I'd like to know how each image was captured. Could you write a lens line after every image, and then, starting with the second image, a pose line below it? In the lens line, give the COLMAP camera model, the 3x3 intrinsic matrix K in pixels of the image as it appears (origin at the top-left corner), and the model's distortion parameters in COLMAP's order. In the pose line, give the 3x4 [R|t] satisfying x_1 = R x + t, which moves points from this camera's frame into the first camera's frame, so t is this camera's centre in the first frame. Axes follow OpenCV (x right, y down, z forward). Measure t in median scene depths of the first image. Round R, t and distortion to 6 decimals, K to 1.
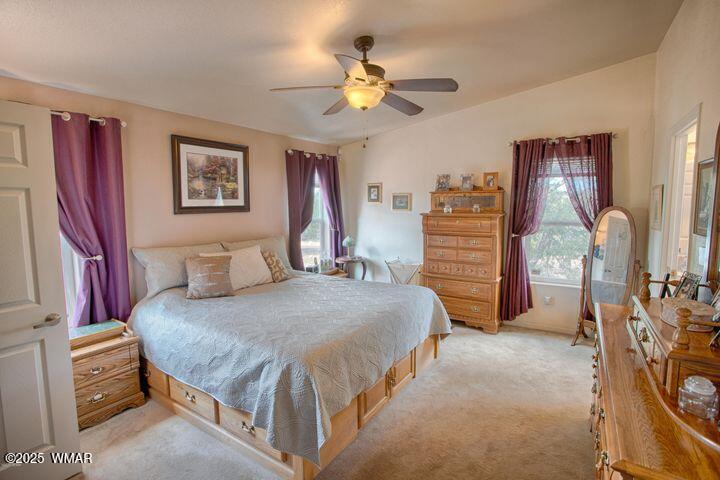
lens RADIAL K [[344.3, 0, 357.5], [0, 344.3, 234.8], [0, 0, 1]] dist [-0.028320, 0.000056]
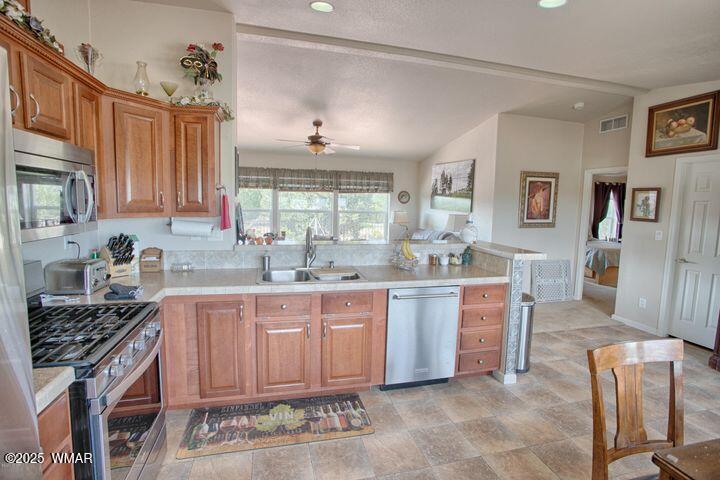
lens RADIAL K [[344.3, 0, 357.5], [0, 344.3, 234.8], [0, 0, 1]] dist [-0.028320, 0.000056]
pose [[0.732594, 0.088993, -0.674823, 0.140547], [-0.105321, 0.994297, 0.016786, 0.173529], [0.672468, 0.058776, 0.737788, -1.357697]]
